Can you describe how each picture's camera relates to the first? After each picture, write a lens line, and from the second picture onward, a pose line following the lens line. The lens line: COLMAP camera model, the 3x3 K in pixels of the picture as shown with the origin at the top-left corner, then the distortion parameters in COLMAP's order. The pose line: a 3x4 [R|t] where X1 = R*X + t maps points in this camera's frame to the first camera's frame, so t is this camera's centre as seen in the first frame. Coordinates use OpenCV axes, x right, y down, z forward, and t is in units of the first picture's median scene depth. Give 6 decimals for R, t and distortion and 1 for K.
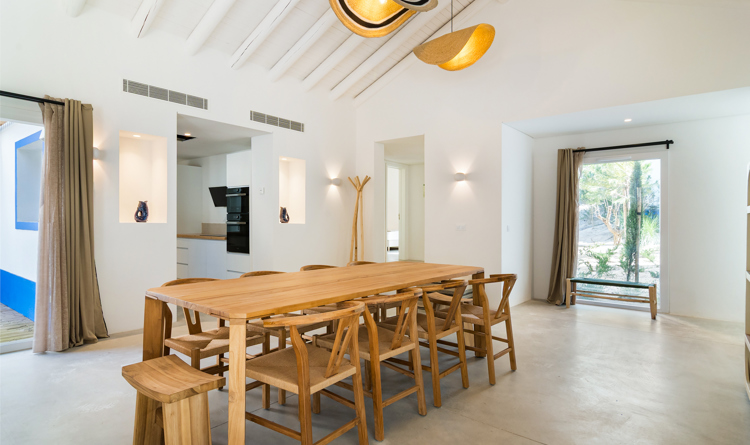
lens RADIAL K [[414.5, 0, 375.0], [0, 414.5, 222.5], [0, 0, 1]] dist [-0.002277, -0.000227]
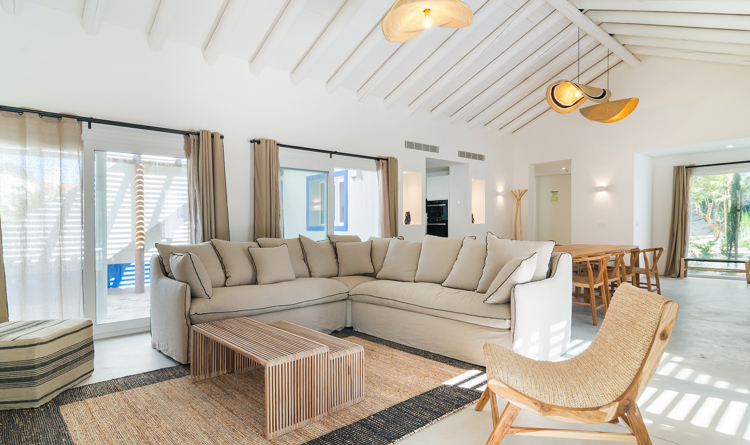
lens RADIAL K [[427.8, 0, 376.9], [0, 427.8, 239.8], [0, 0, 1]] dist [-0.000784, 0.001242]
pose [[0.990569, -0.016799, -0.135982, -0.323915], [0.021712, 0.999161, 0.034729, -0.000851], [0.135285, -0.037354, 0.990102, -0.516808]]
